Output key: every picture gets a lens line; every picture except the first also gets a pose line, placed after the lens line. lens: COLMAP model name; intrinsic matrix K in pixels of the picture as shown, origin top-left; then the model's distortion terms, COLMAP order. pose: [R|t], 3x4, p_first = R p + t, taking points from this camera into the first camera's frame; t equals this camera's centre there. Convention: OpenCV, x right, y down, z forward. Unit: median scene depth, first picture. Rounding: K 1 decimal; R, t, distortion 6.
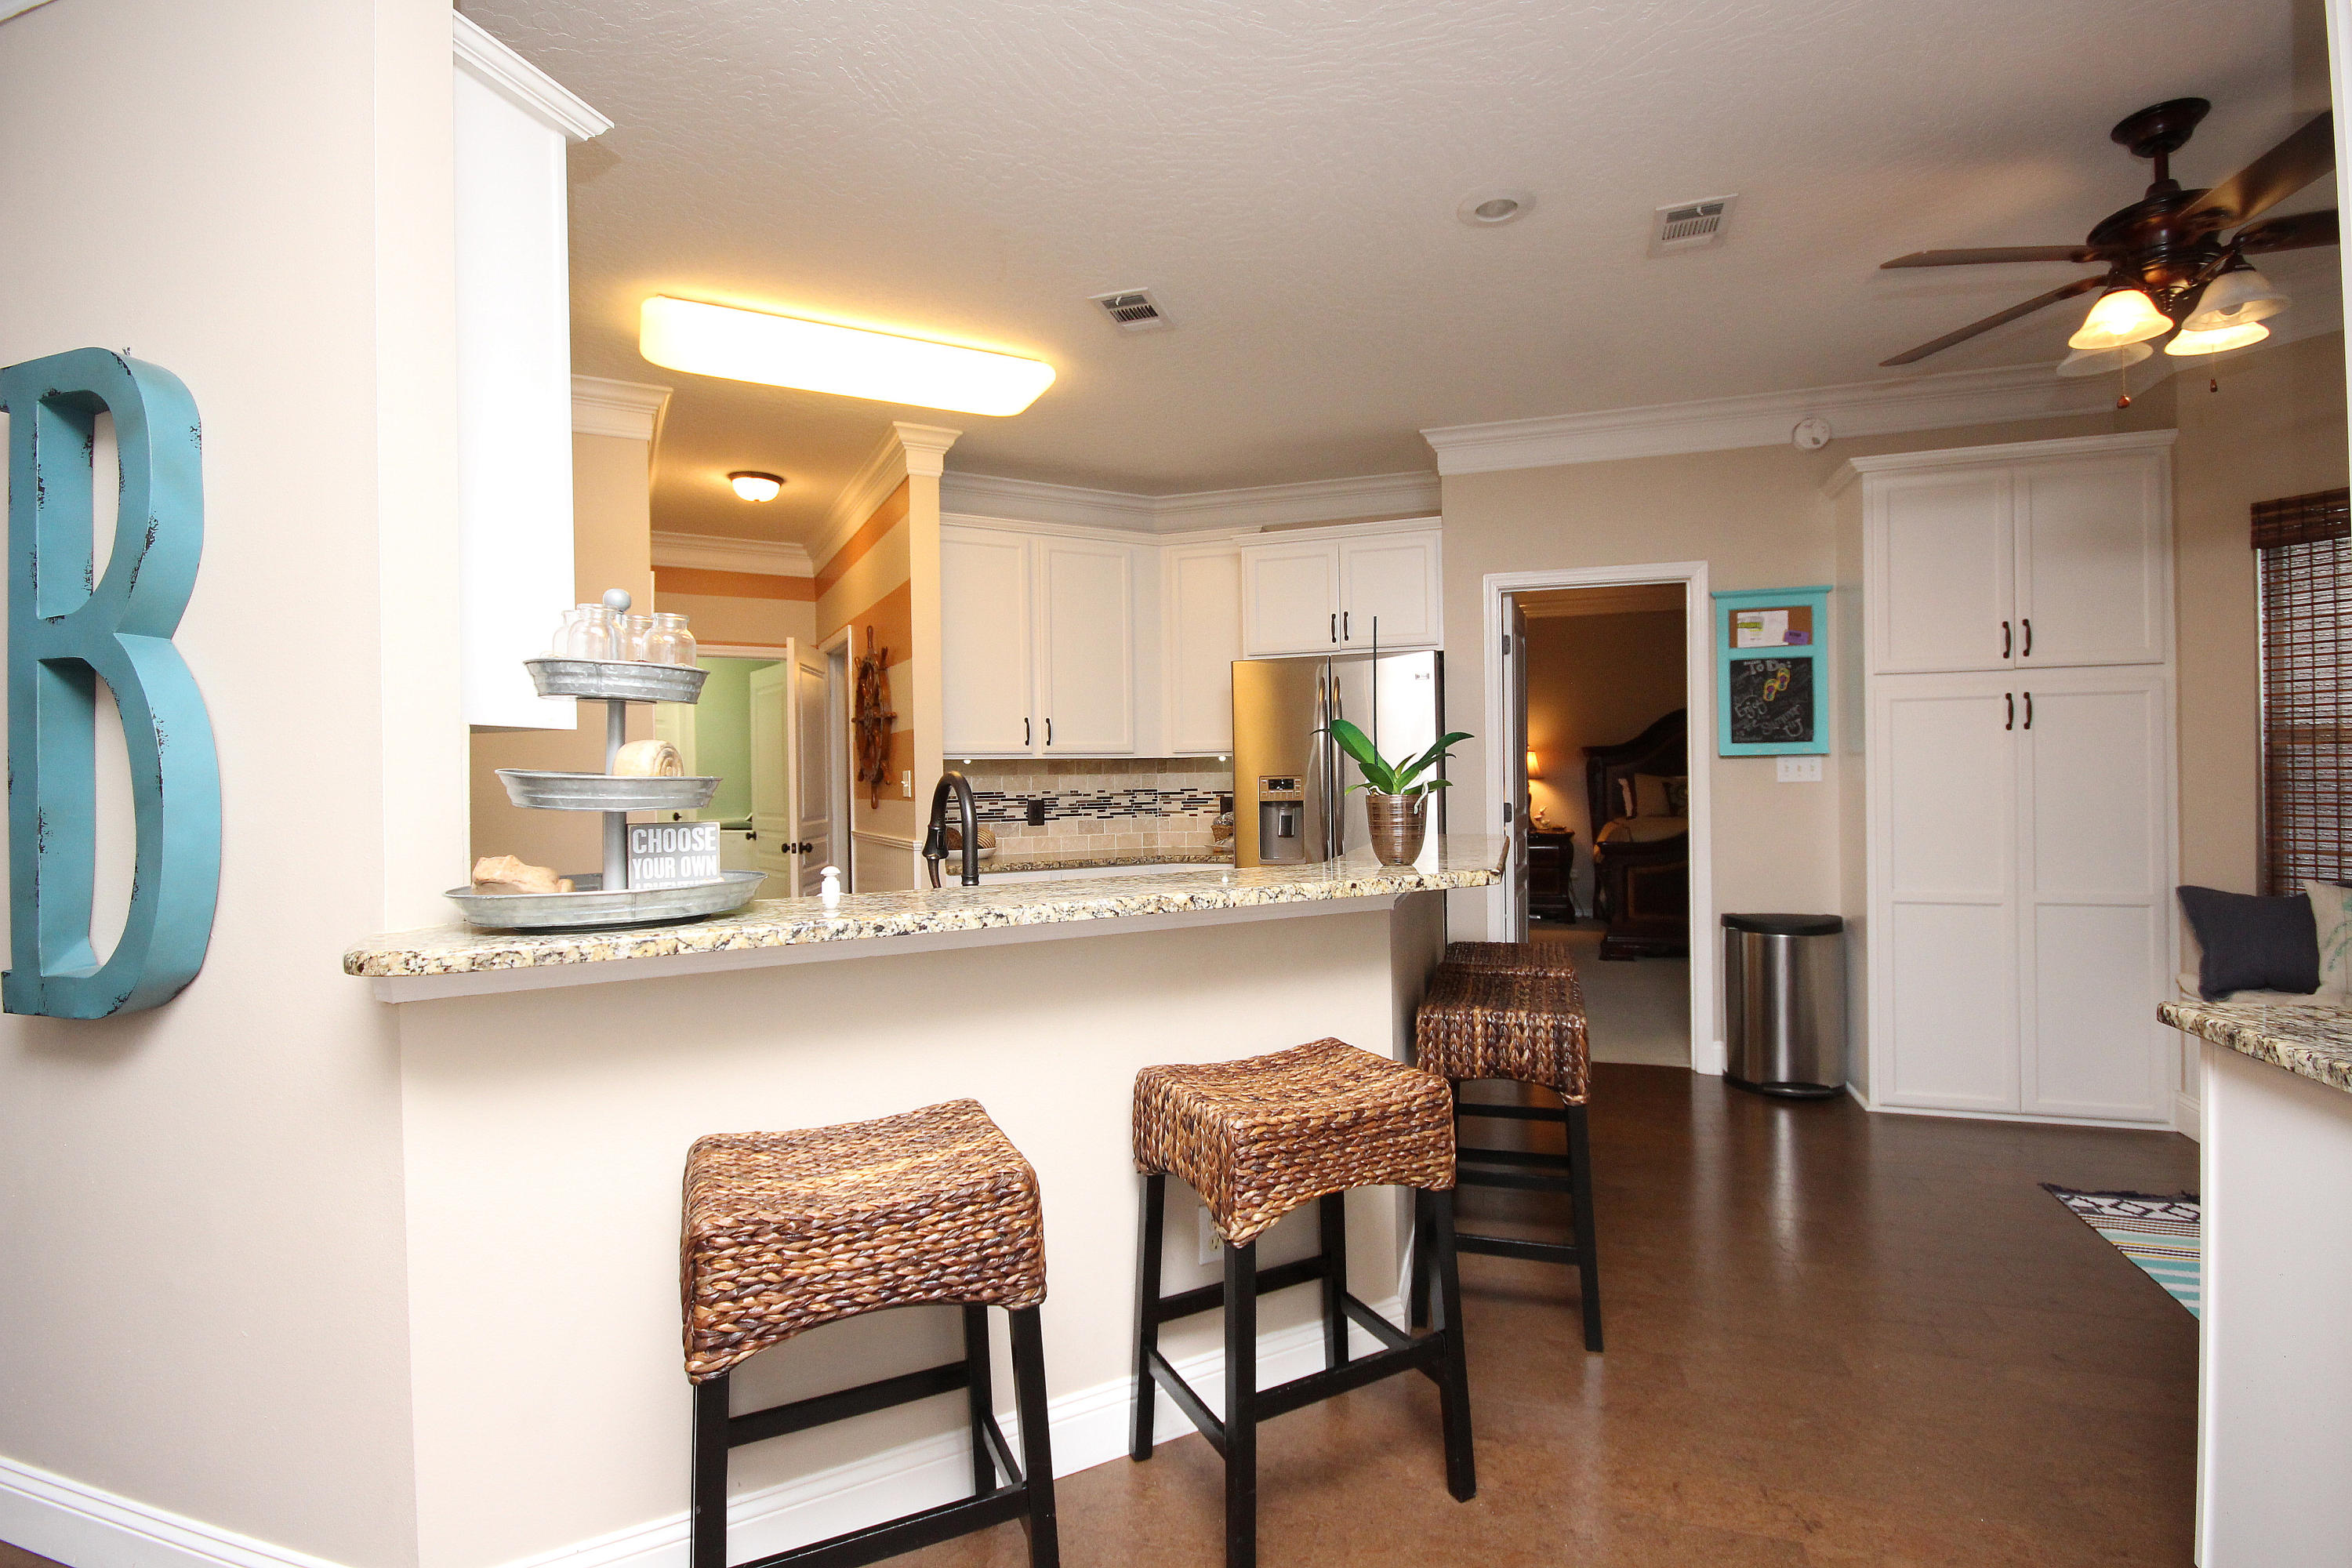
lens RADIAL K [[1089.5, 0, 1211.5], [0, 1089.5, 783.2], [0, 0, 1]] dist [0.000205, -0.000255]
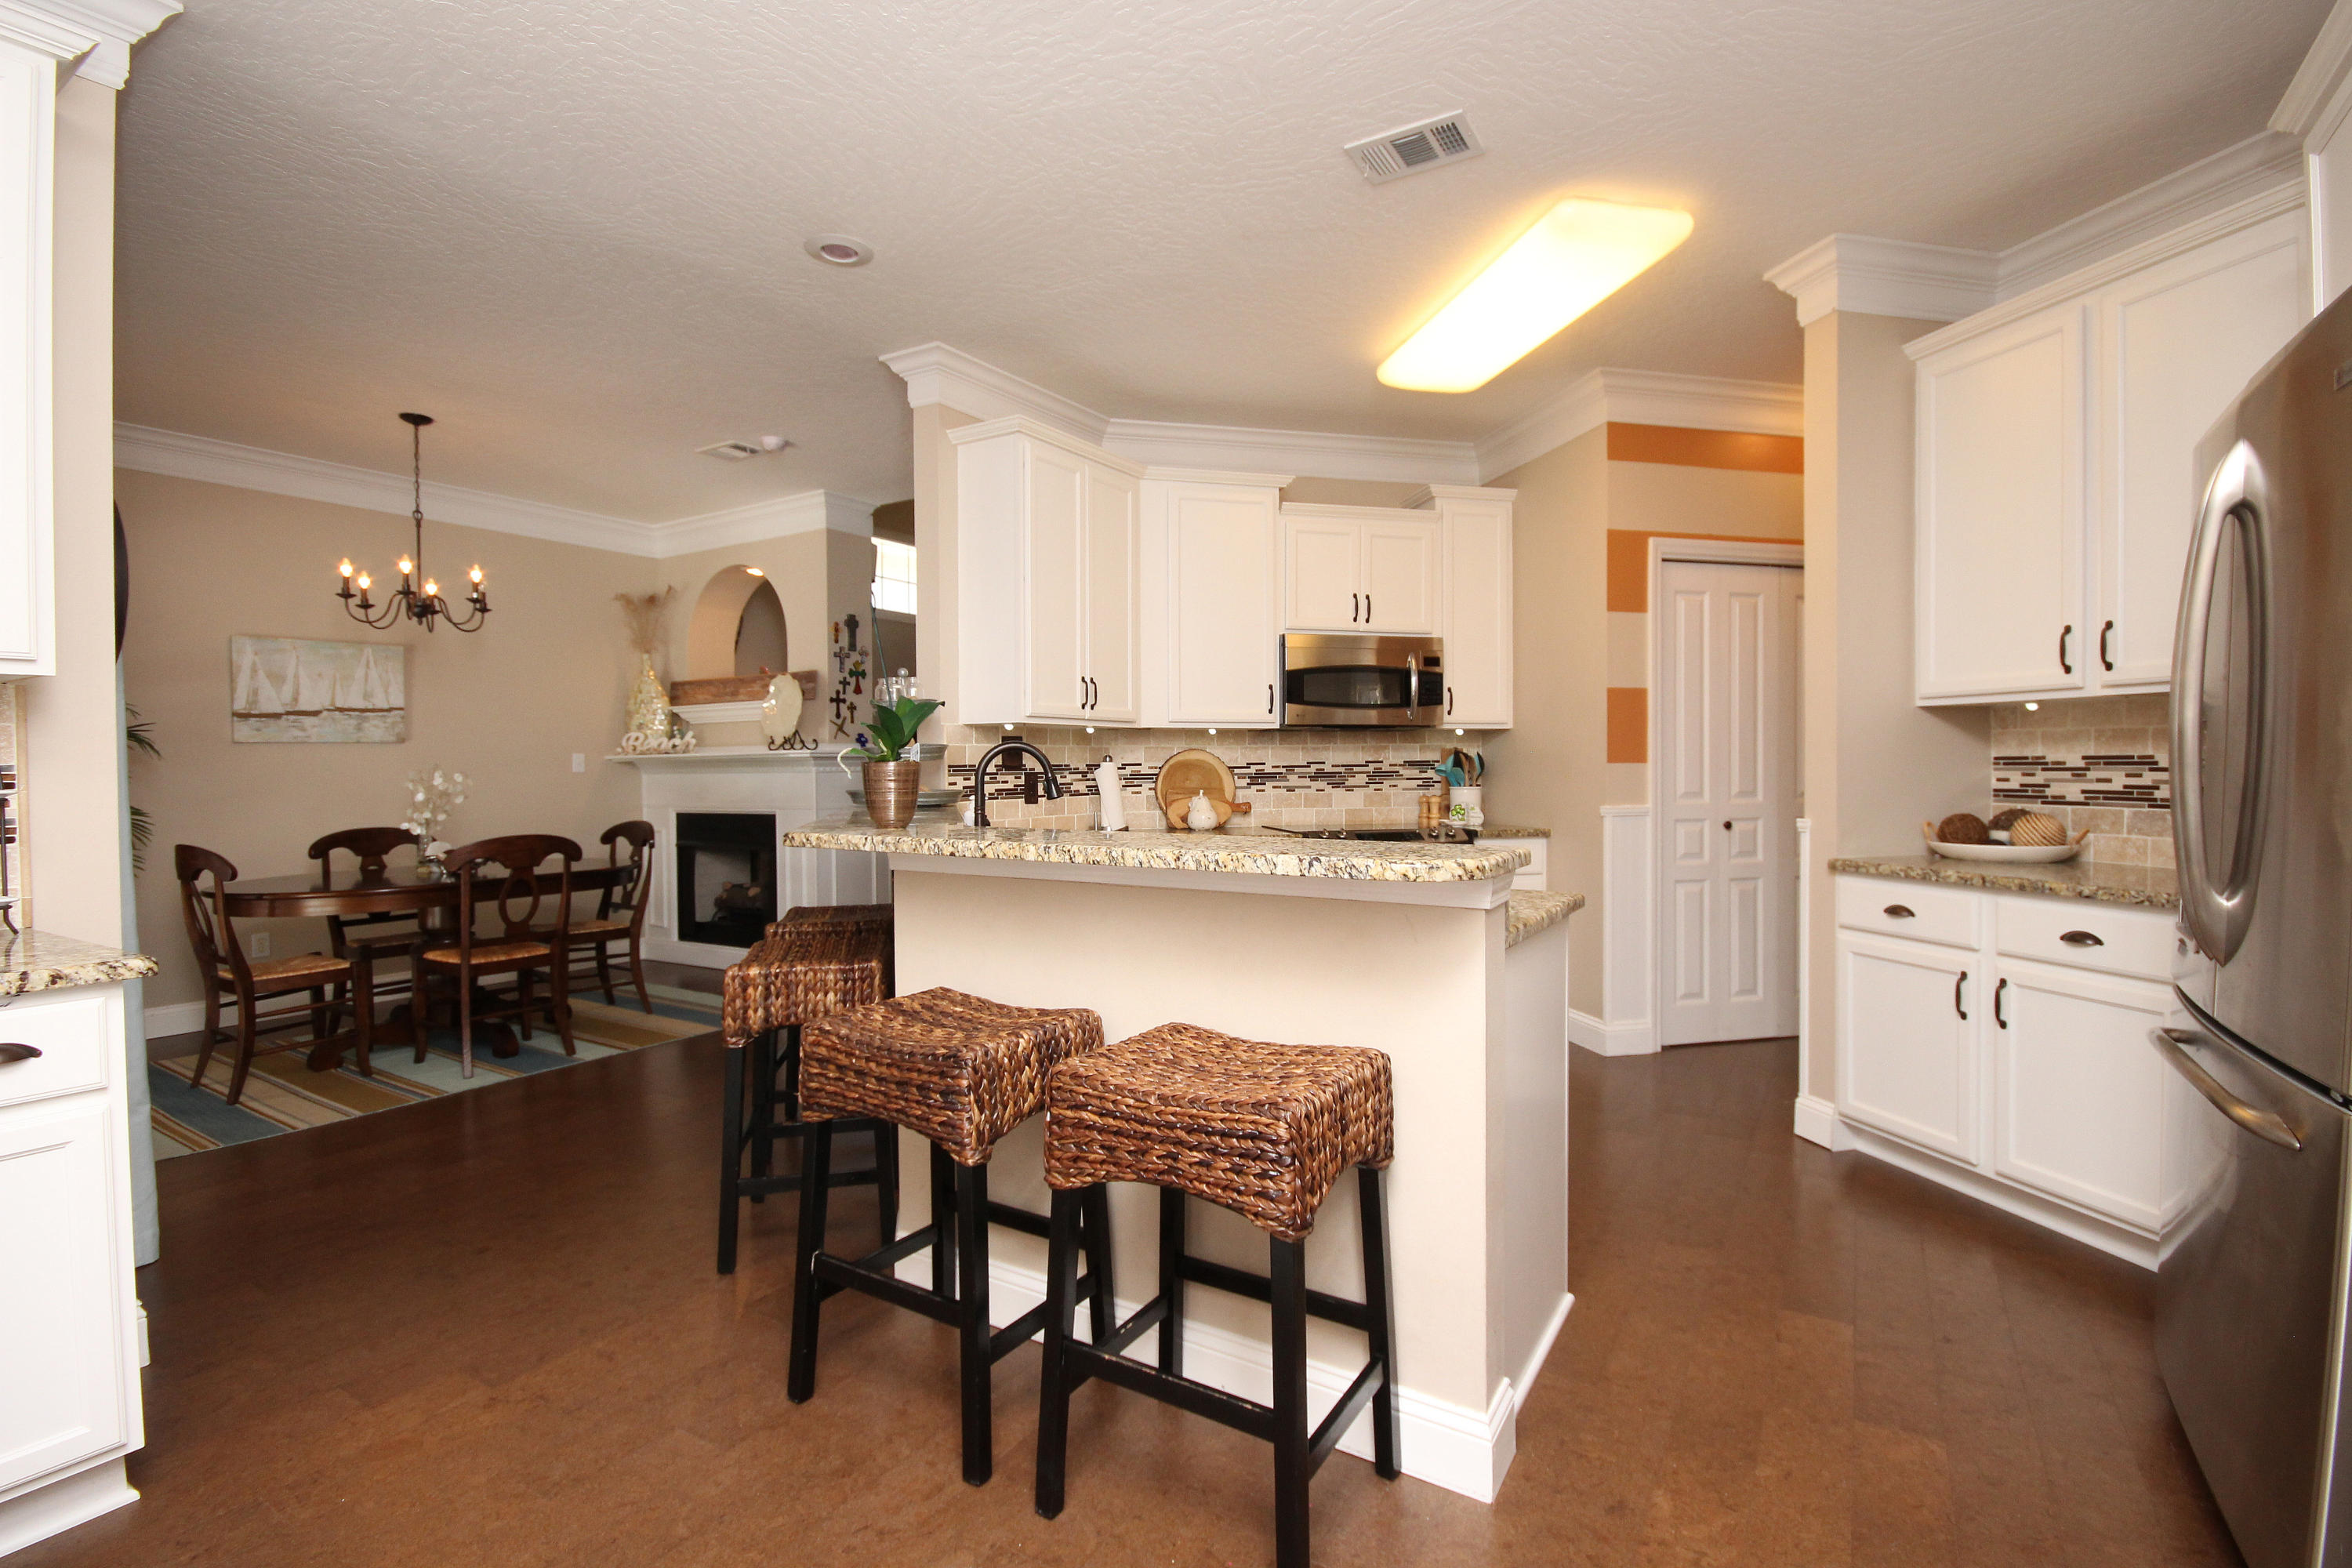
lens RADIAL K [[1089.8, 0, 1192.1], [0, 1089.8, 781.9], [0, 0, 1]] dist [0.001058, 0.000180]
pose [[-0.268348, 0.035113, -0.962682, 0.525842], [0.009475, 0.999383, 0.033811, -0.001863], [0.963275, -0.000049, -0.268515, 0.741224]]
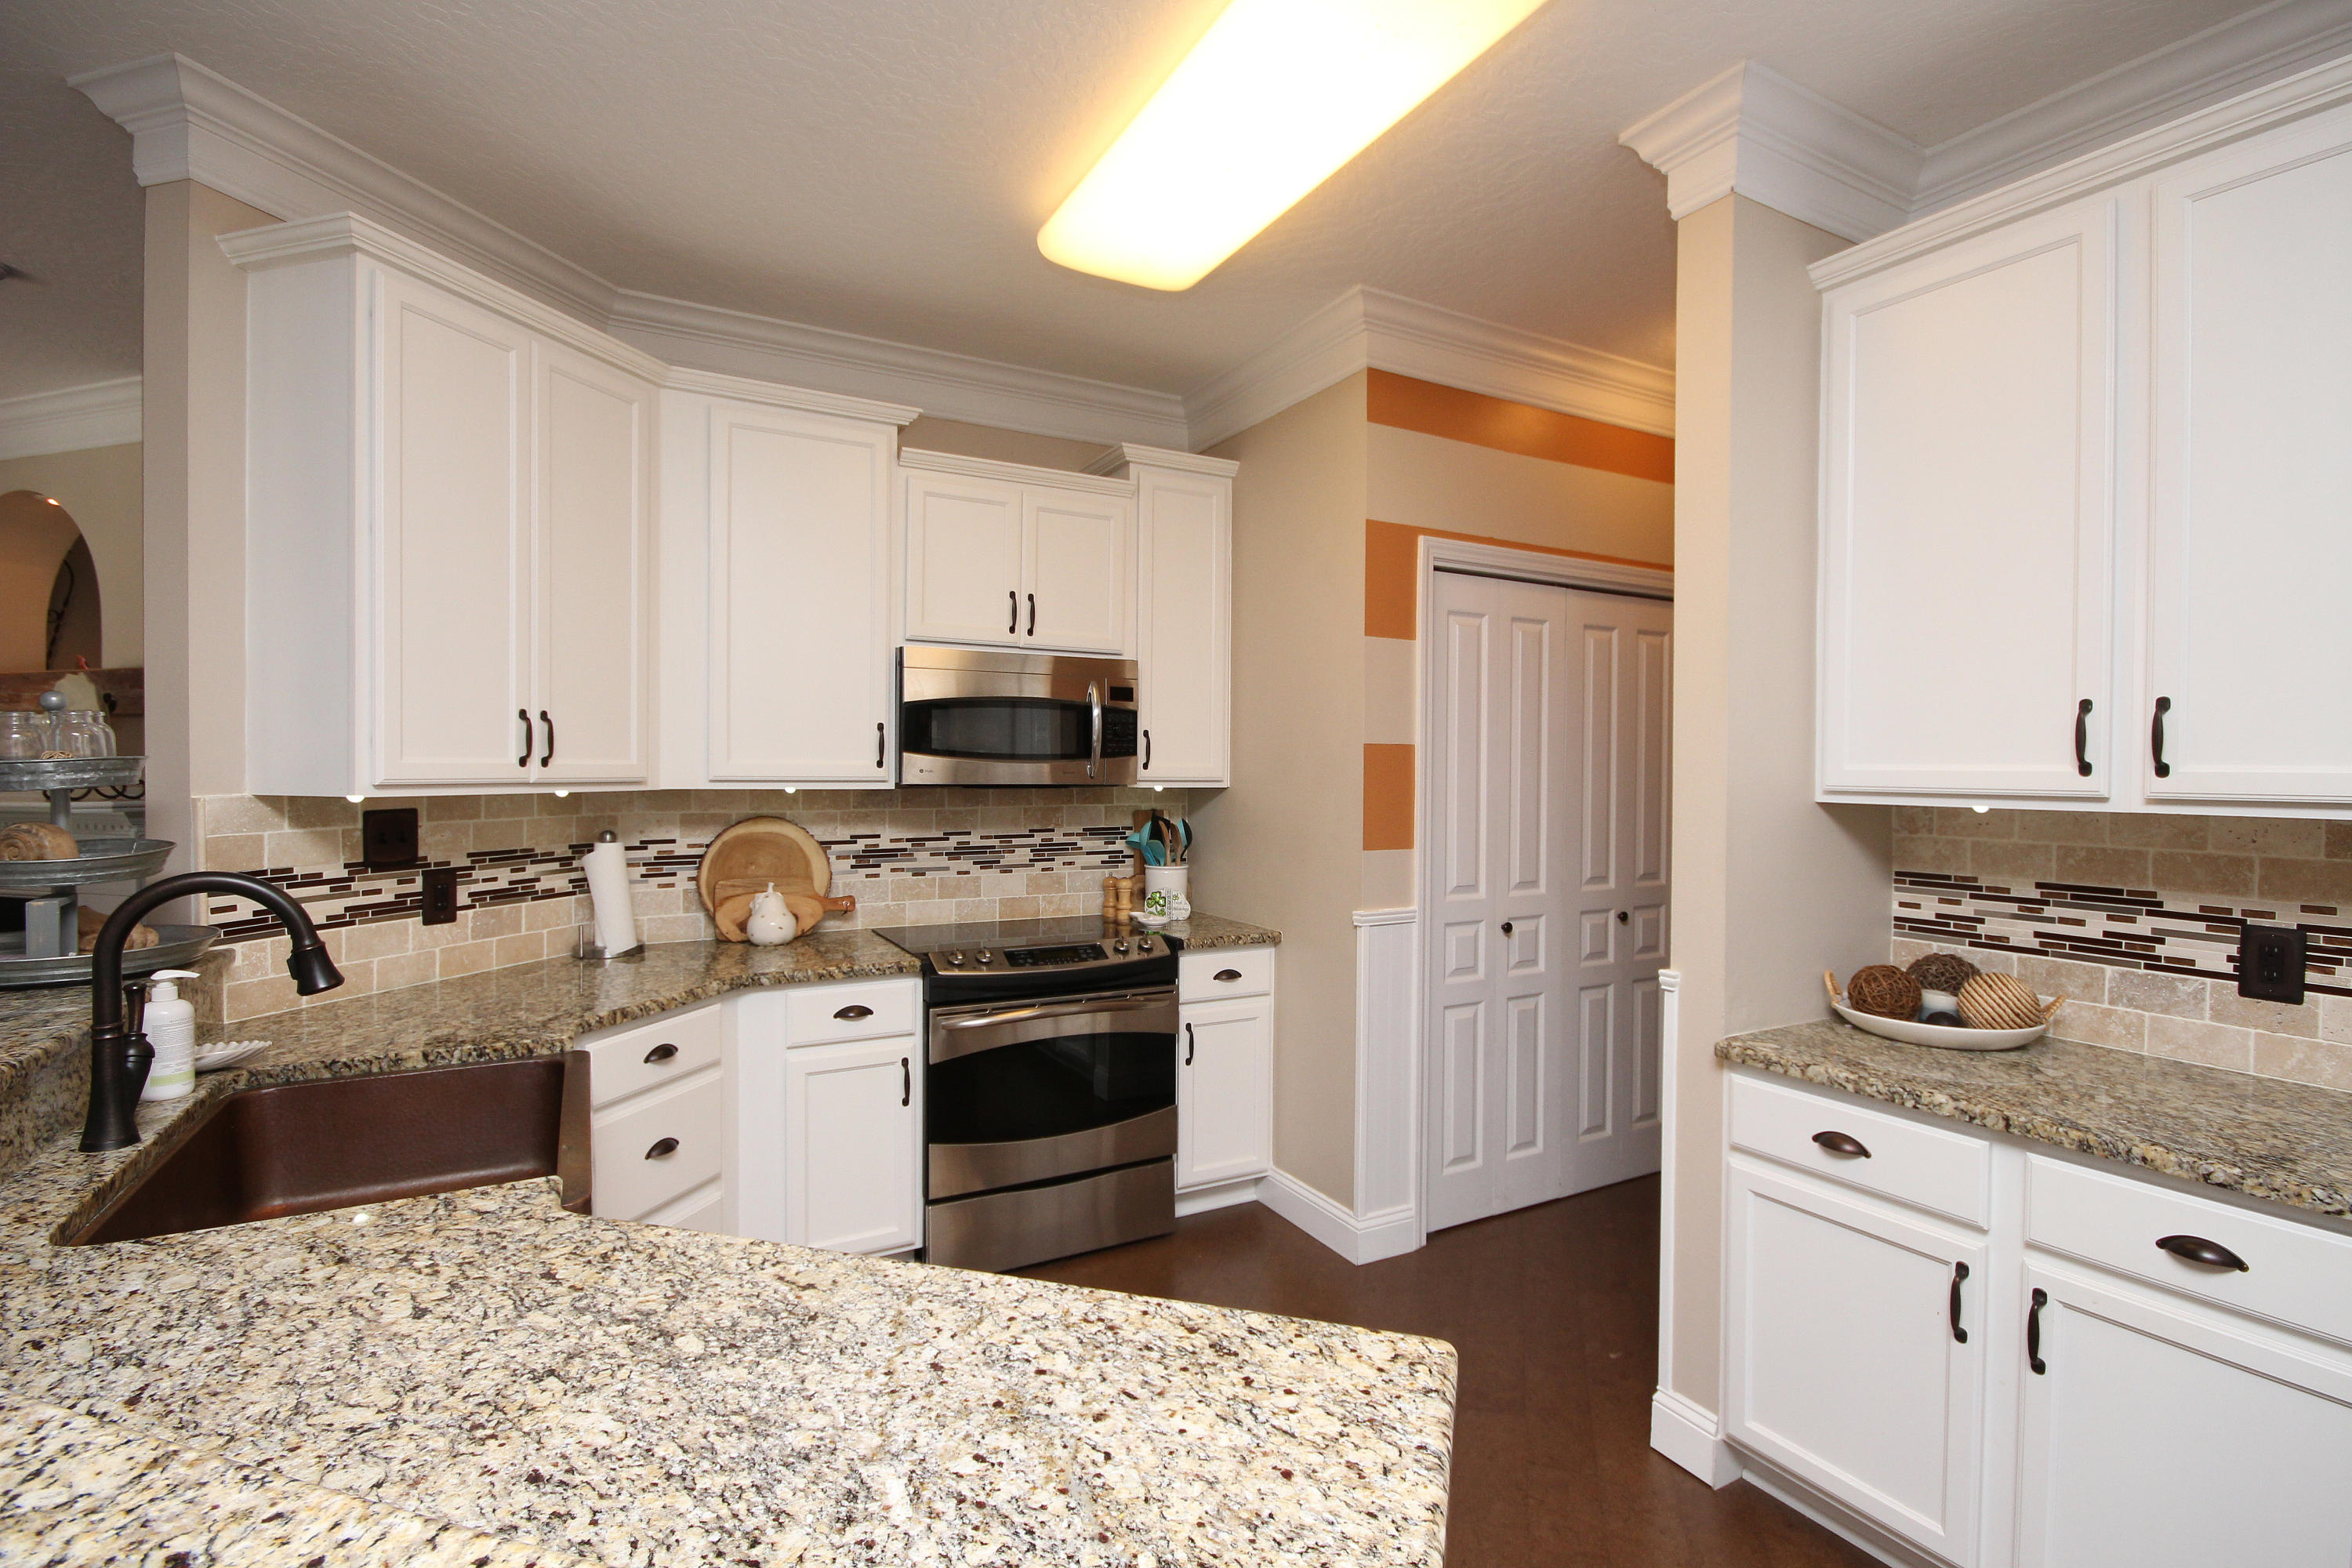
lens RADIAL K [[1091.7, 0, 1191.8], [0, 1091.7, 781.8], [0, 0, 1]] dist [0.003369, -0.007969]
pose [[0.000855, 0.033272, -0.999446, 0.203770], [-0.008451, 0.999411, 0.033264, -0.043833], [0.999964, 0.008418, 0.001135, 0.729123]]
